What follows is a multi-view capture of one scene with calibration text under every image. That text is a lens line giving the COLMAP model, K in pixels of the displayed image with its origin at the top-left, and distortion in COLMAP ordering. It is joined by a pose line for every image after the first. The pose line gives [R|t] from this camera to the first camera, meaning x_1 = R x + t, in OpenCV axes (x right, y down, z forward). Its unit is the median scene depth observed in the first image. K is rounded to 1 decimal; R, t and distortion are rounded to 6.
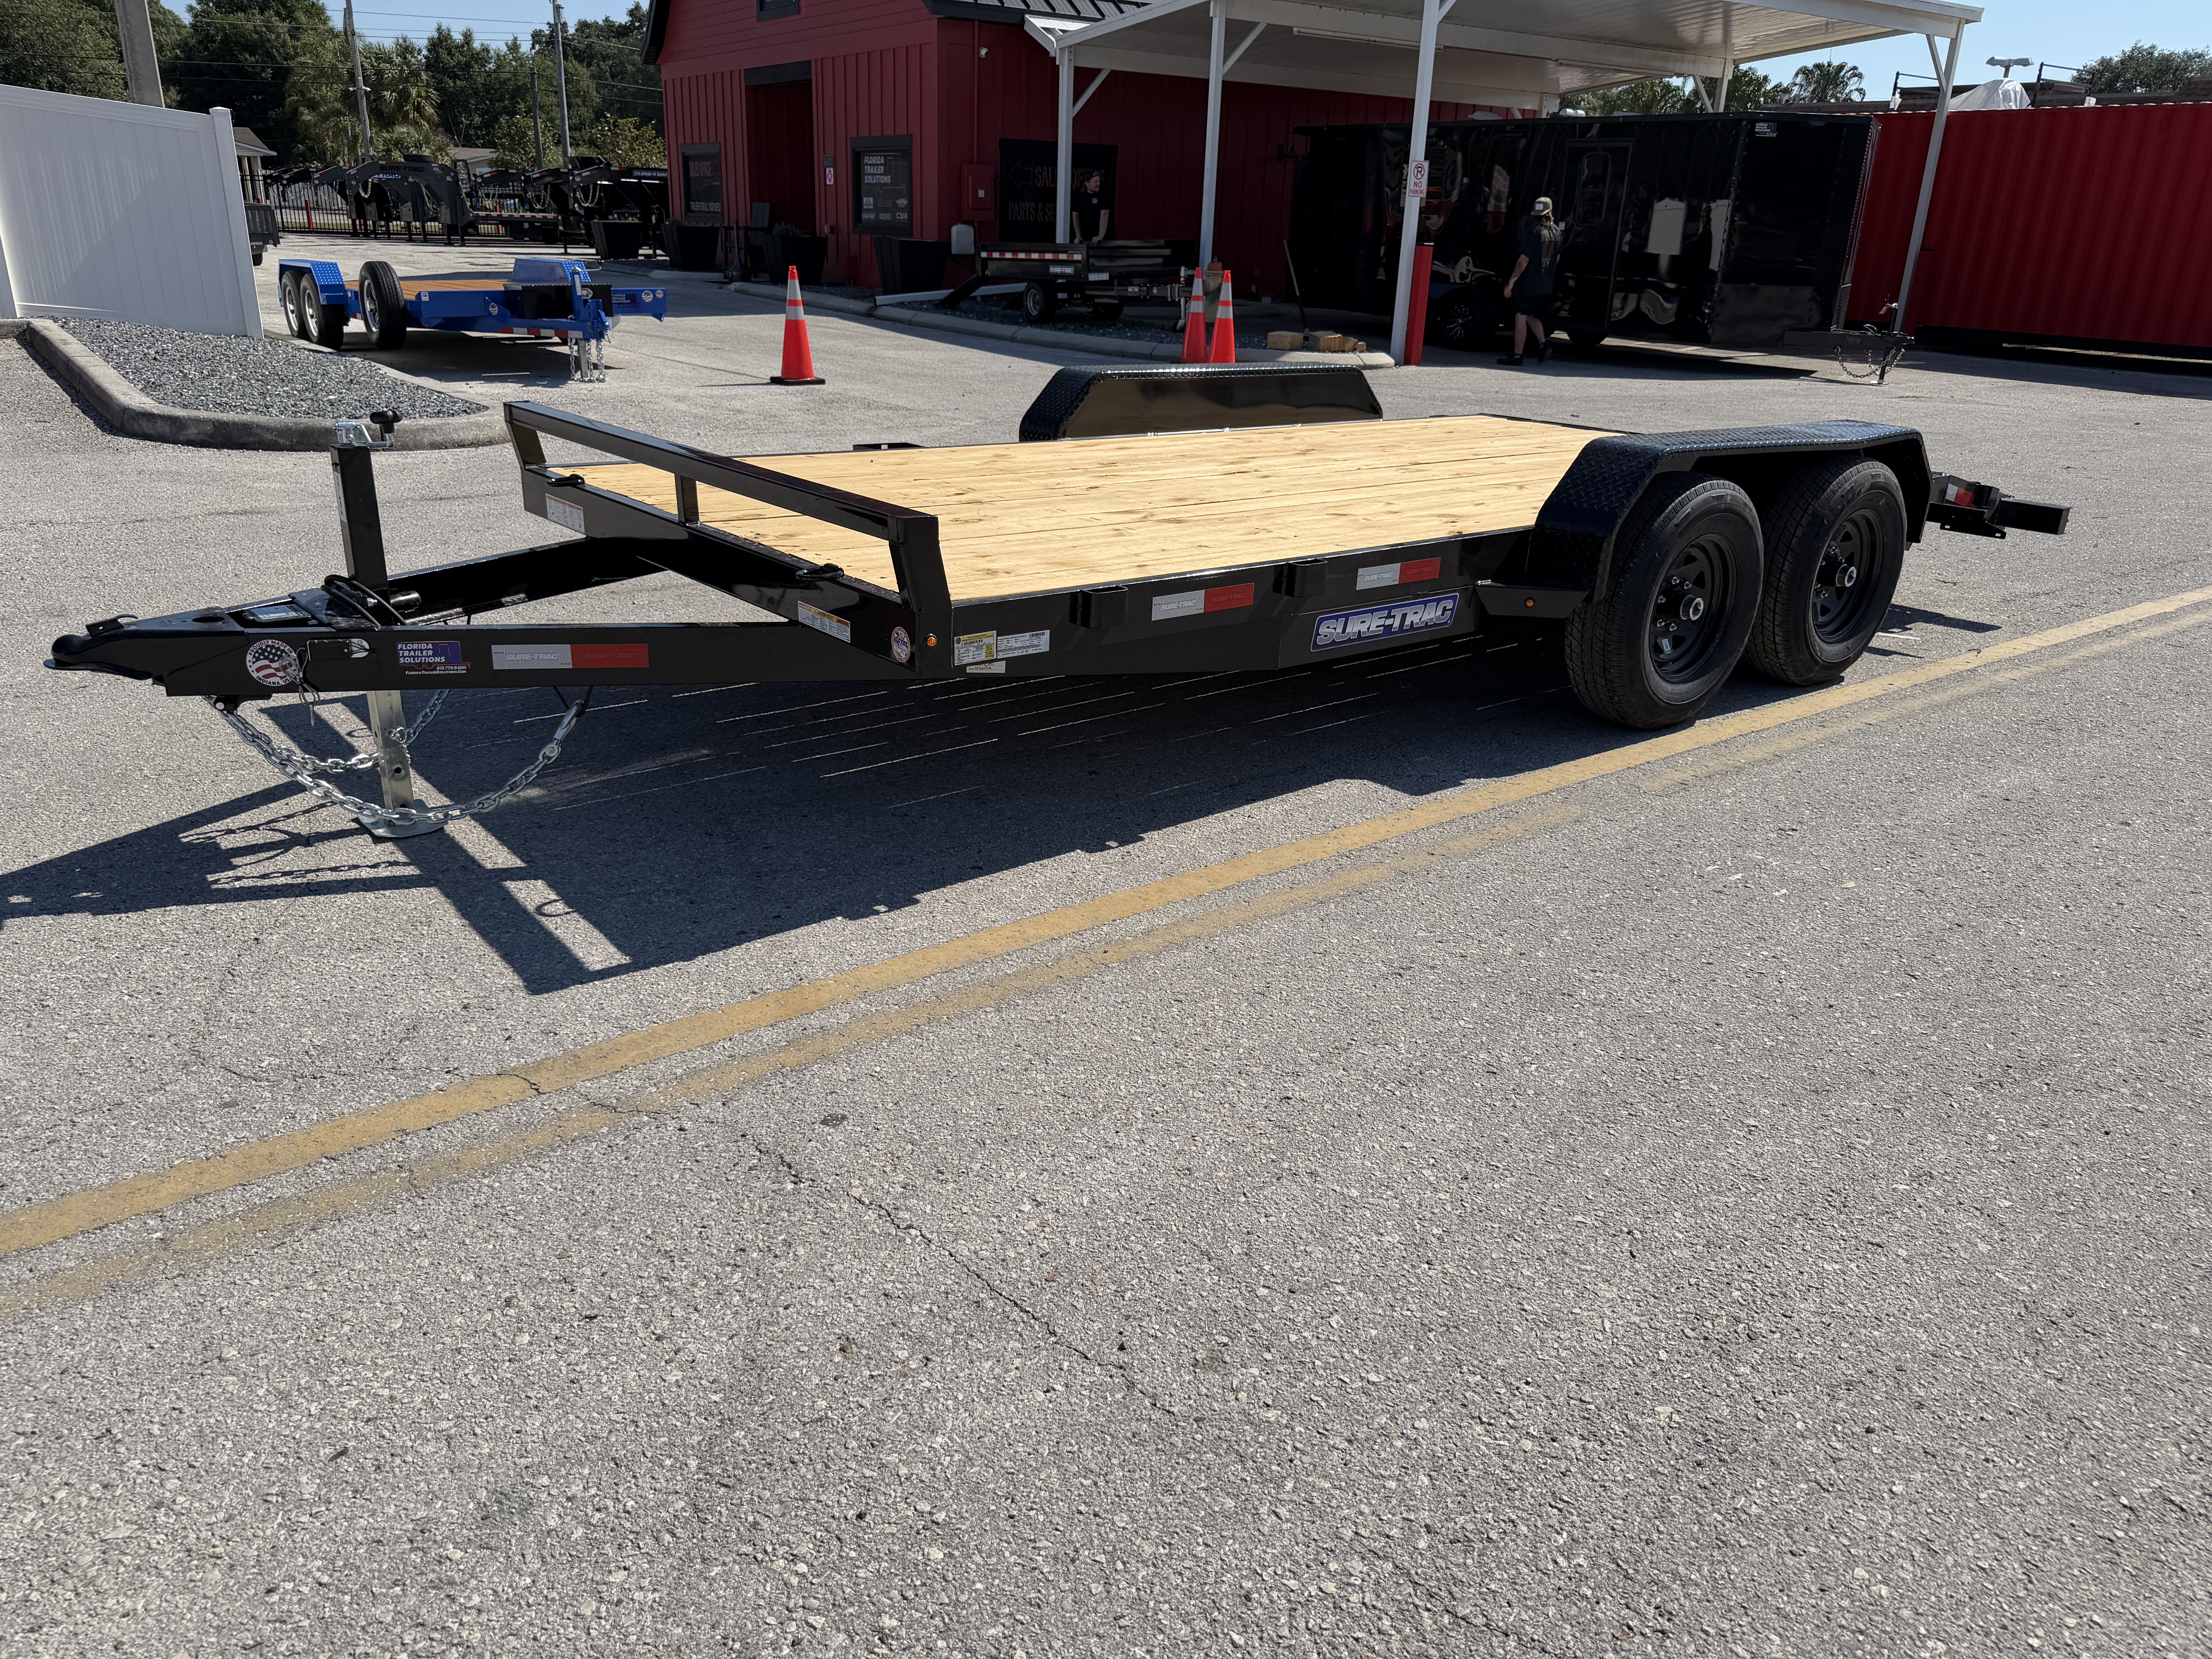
lens RADIAL K [[1571.3, 0, 1117.3], [0, 1571.3, 824.7], [0, 0, 1]] dist [0.020186, -0.027950]
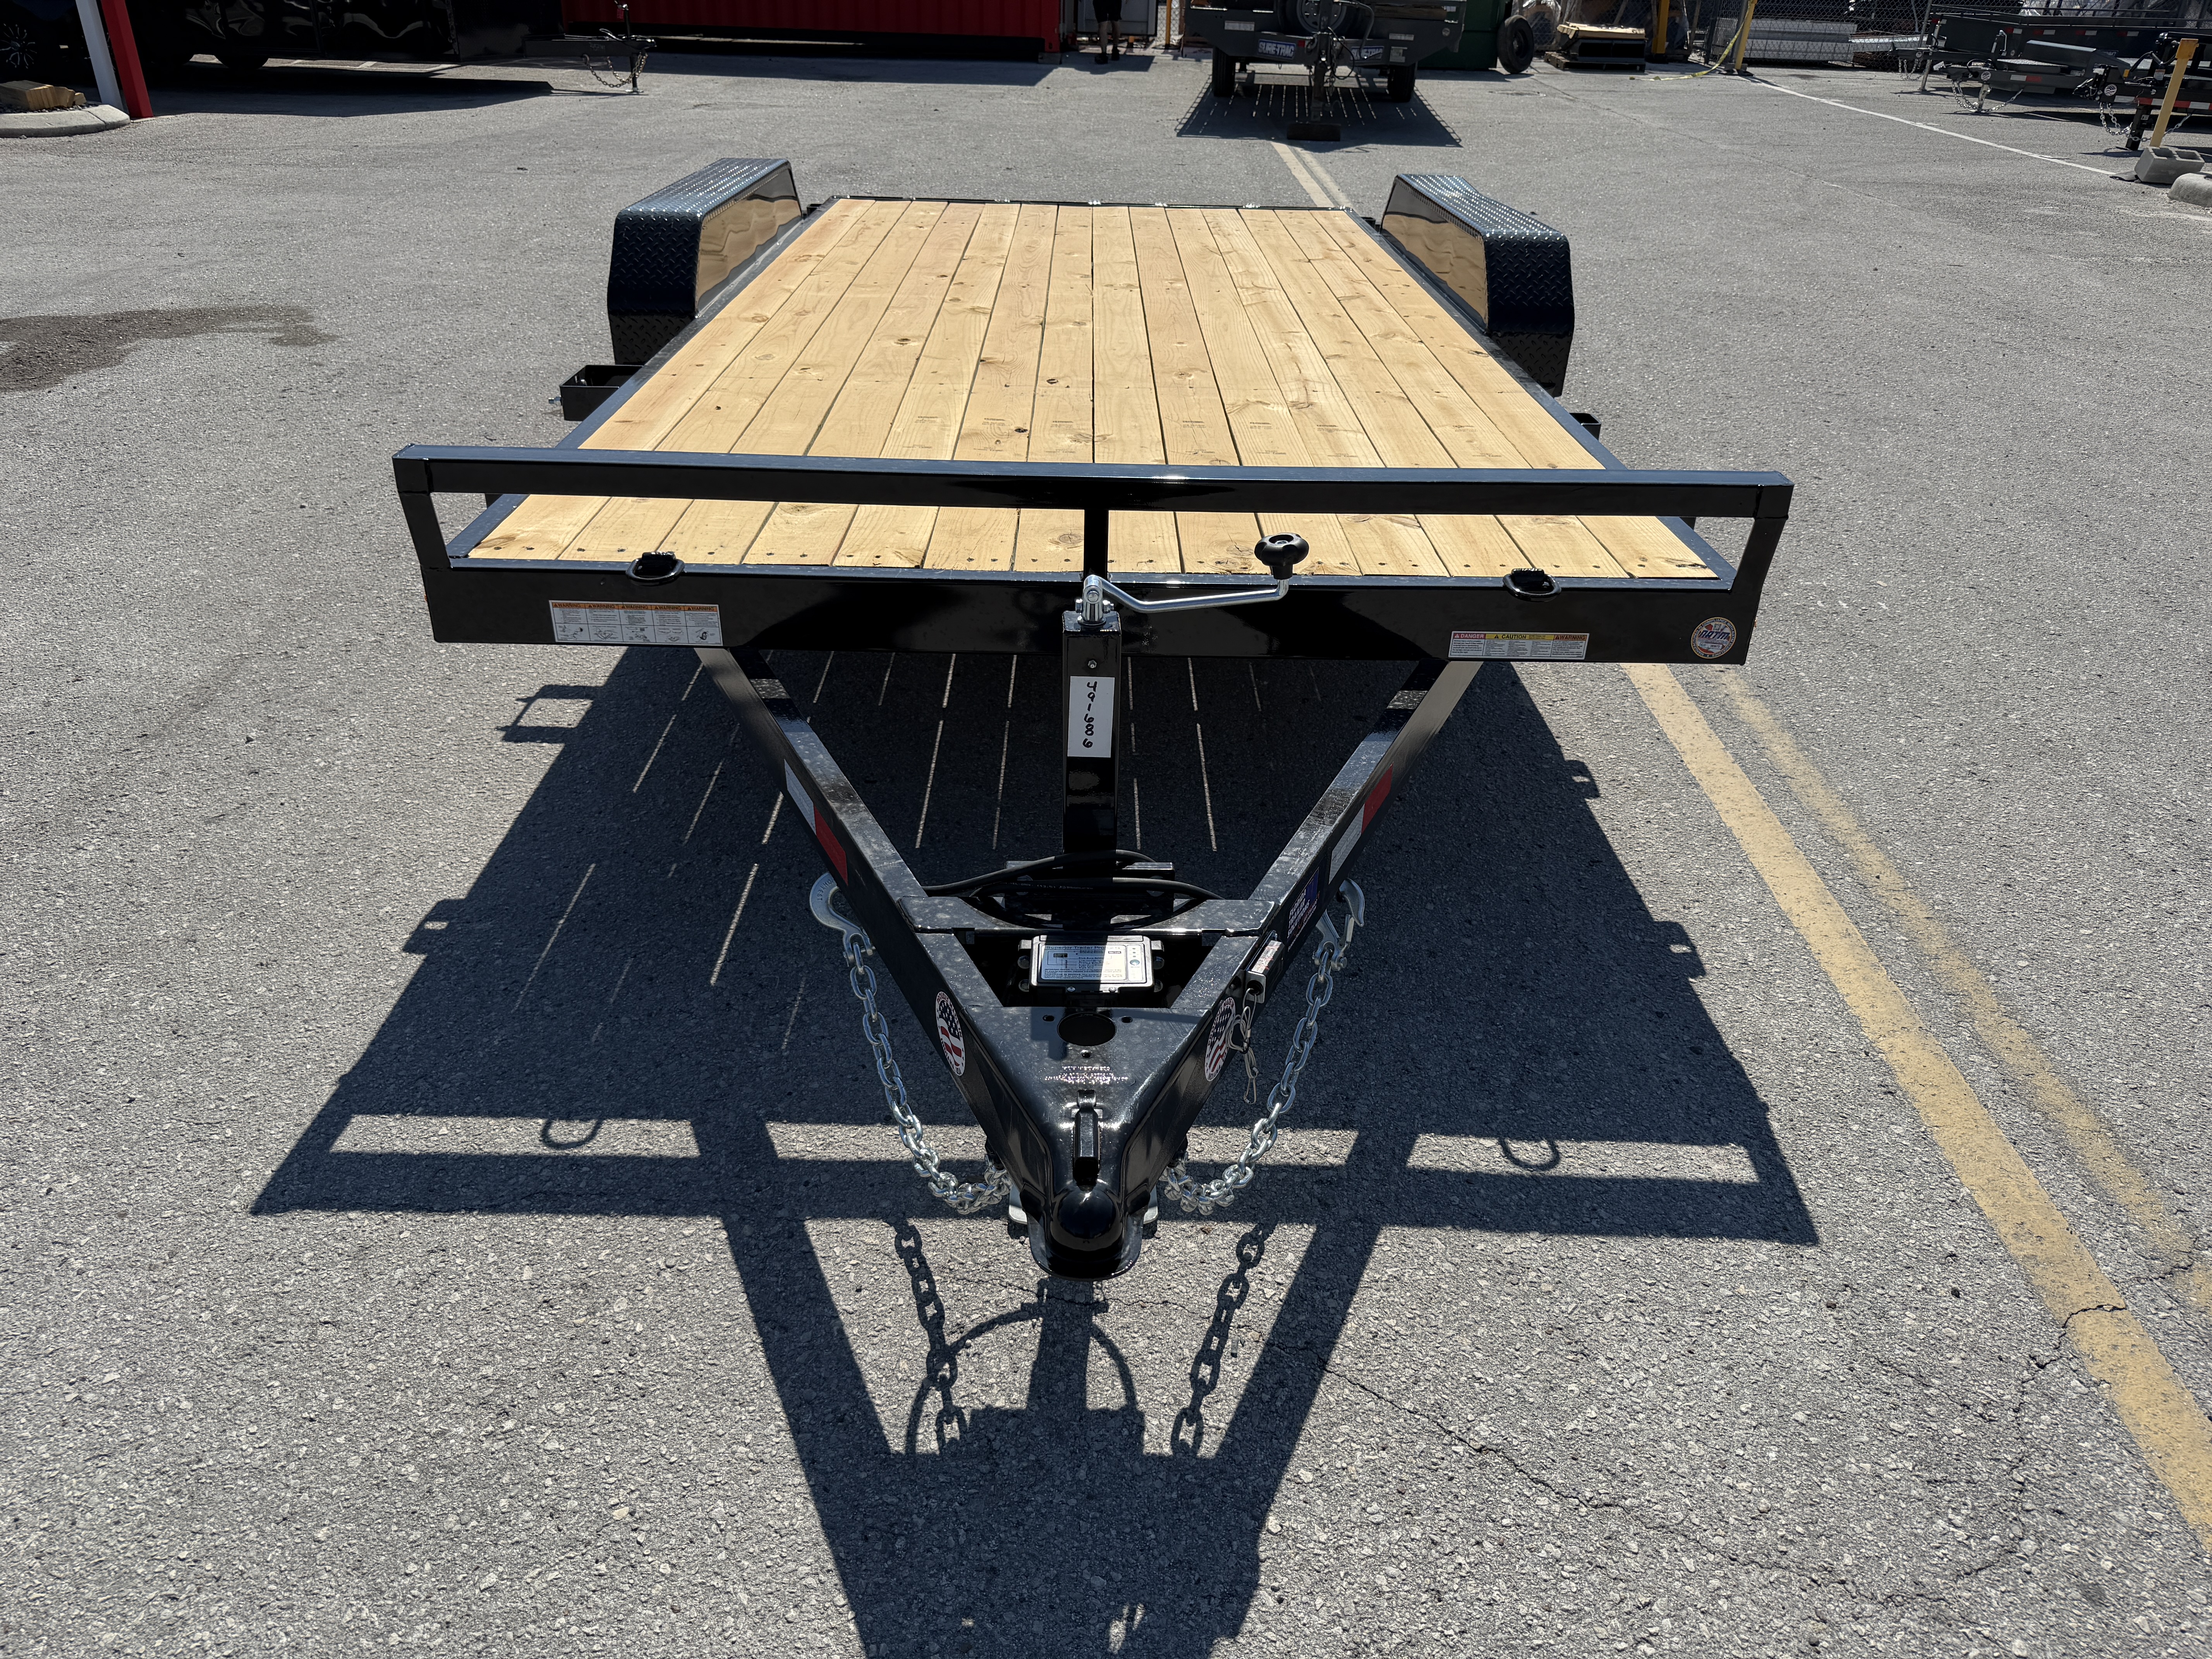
lens RADIAL K [[1571.3, 0, 1117.3], [0, 1571.3, 824.7], [0, 0, 1]] dist [0.020186, -0.027950]
pose [[0.629688, -0.395757, 0.668483, -0.859483], [0.274881, 0.918344, 0.284752, -0.322496], [-0.726591, 0.004449, 0.687056, 0.632223]]
